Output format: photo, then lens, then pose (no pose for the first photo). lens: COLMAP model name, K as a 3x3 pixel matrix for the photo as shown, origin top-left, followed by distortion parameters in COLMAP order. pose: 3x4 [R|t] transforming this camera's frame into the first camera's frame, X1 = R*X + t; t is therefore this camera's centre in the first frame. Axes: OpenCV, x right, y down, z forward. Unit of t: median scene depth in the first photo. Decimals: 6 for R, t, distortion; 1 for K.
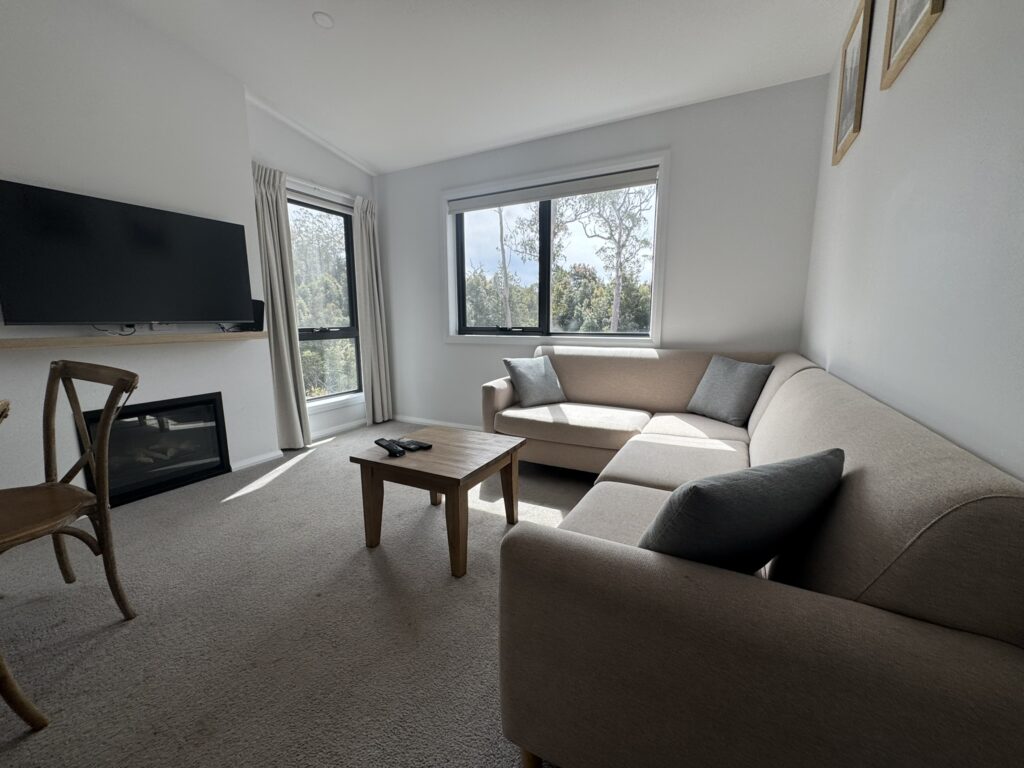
lens RADIAL K [[409.6, 0, 512.6], [0, 409.6, 385.8], [0, 0, 1]] dist [-0.001078, -0.000338]
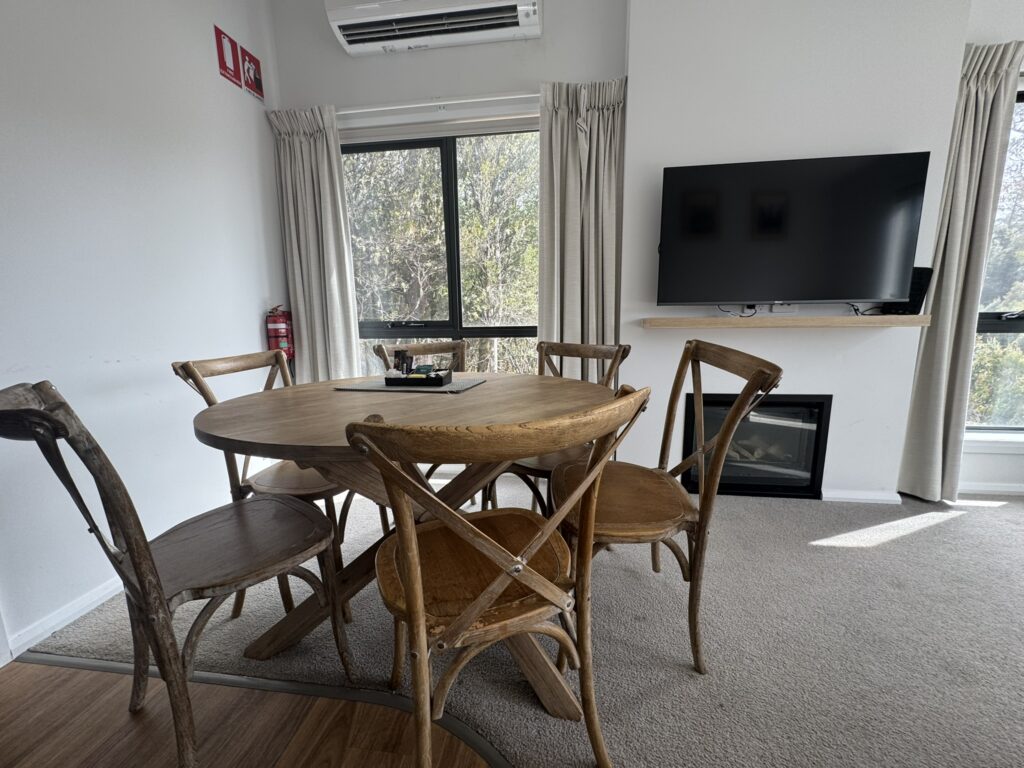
lens RADIAL K [[409.6, 0, 513.2], [0, 409.6, 384.1], [0, 0, 1]] dist [-0.001078, -0.000338]
pose [[0.349575, 0.156057, -0.923820, -0.222644], [-0.140840, 0.983579, 0.112857, -0.006886], [0.926262, 0.090659, 0.365814, 0.174984]]
